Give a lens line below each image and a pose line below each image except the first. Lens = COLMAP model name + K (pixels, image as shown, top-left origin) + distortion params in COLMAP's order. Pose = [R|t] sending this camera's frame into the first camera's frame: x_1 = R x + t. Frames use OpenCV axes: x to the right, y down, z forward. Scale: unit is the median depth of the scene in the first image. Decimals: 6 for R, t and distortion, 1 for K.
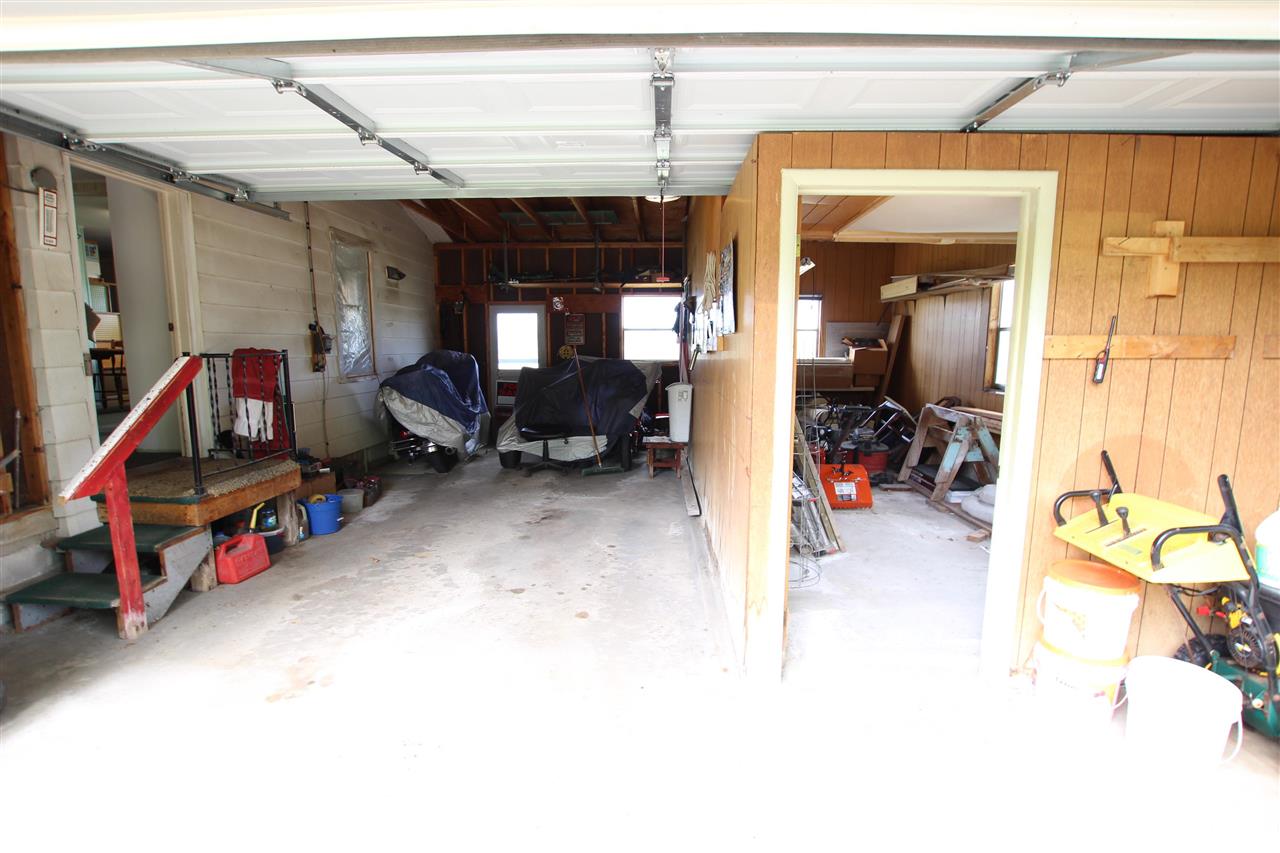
lens RADIAL K [[587.2, 0, 641.9], [0, 587.2, 426.3], [0, 0, 1]] dist [-0.028712, -0.000034]
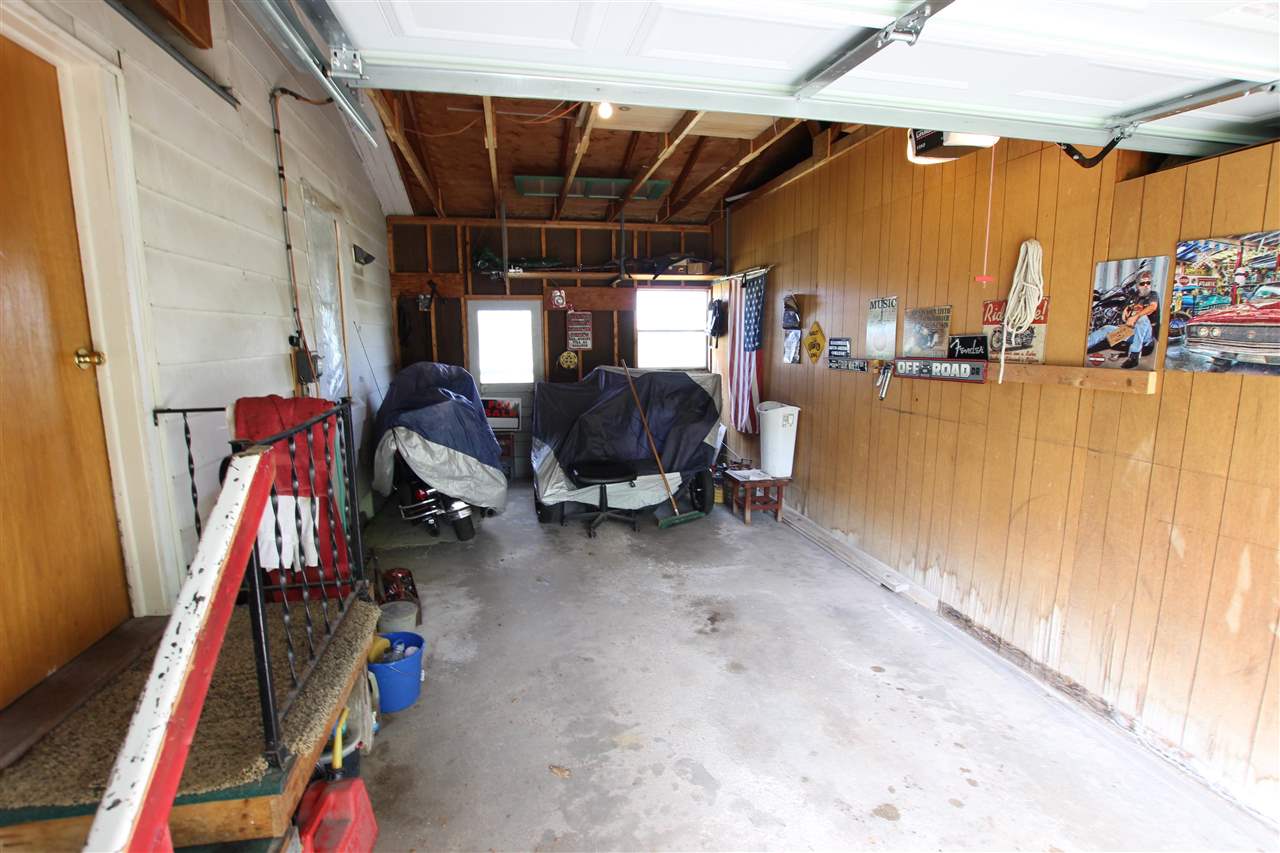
lens RADIAL K [[587.2, 0, 638.6], [0, 587.2, 426.8], [0, 0, 1]] dist [-0.028712, -0.000034]
pose [[0.970658, -0.044376, 0.236336, -0.295158], [0.039941, 0.998925, 0.023522, -0.065086], [-0.237126, -0.013393, 0.971387, 0.260751]]
